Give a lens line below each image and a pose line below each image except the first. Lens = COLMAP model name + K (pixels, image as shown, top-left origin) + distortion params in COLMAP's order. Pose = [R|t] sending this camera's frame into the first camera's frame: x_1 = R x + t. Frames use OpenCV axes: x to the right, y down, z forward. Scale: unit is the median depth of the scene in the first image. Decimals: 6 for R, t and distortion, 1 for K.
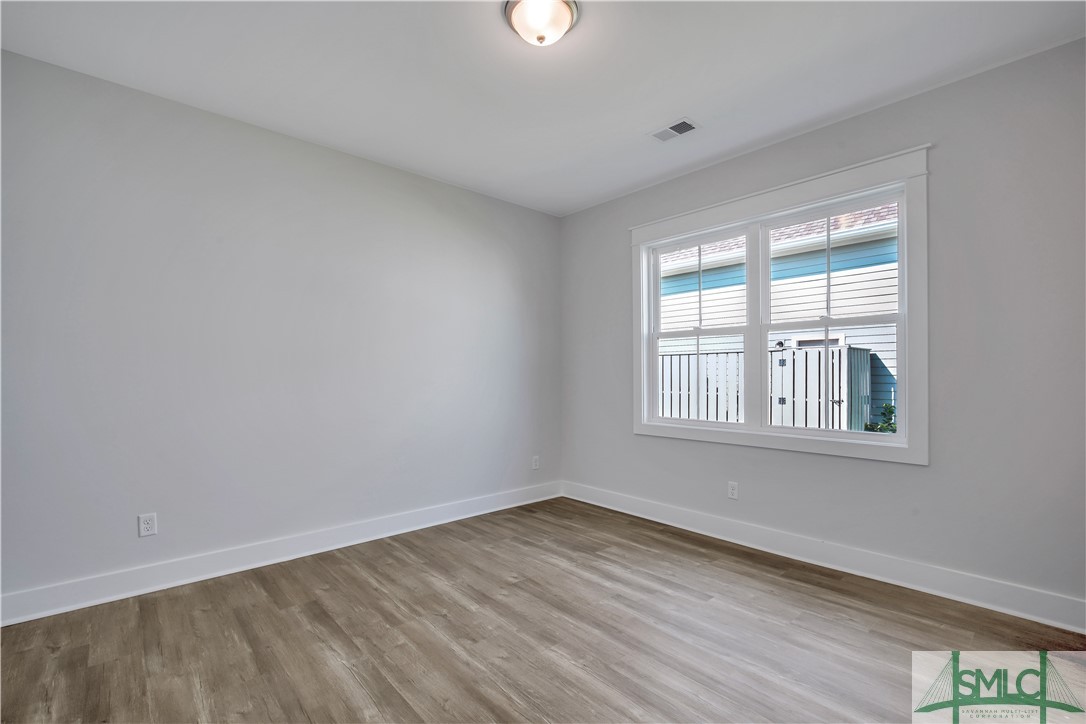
lens RADIAL K [[480.6, 0, 544.1], [0, 480.6, 370.0], [0, 0, 1]] dist [0.005378, 0.000463]
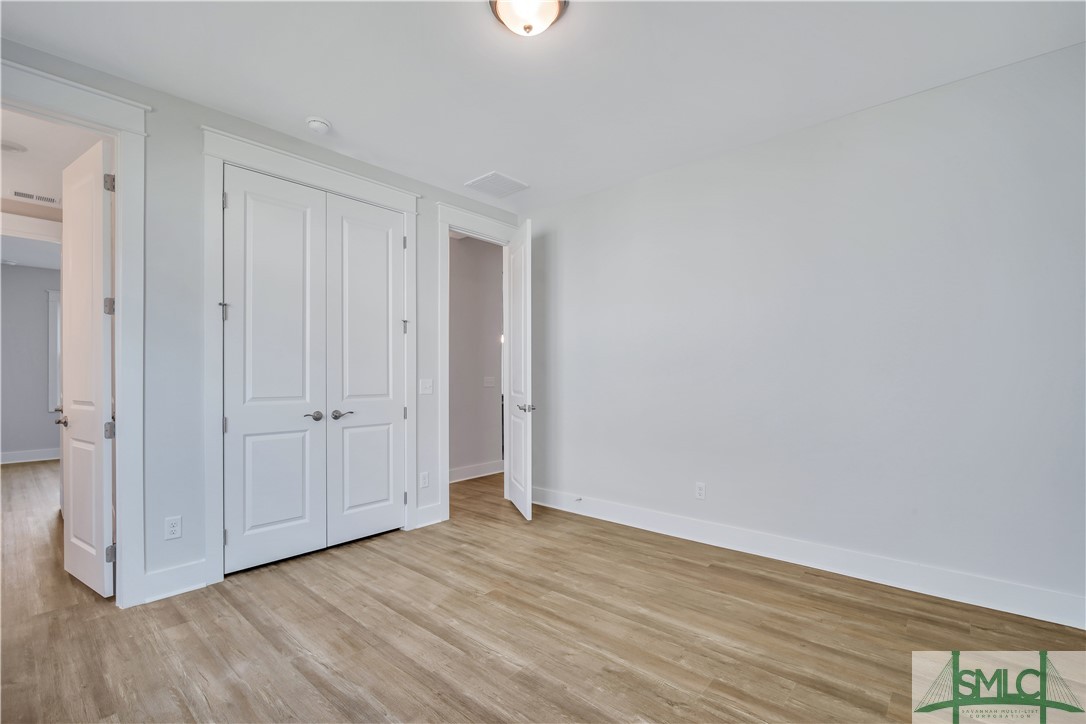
lens RADIAL K [[480.6, 0, 536.9], [0, 480.6, 367.6], [0, 0, 1]] dist [0.005378, 0.000463]
pose [[-0.993946, 0.005599, -0.109724, 0.085214], [0.007862, 0.999765, -0.020204, 0.011154], [0.109585, -0.020945, -0.993757, 1.947257]]
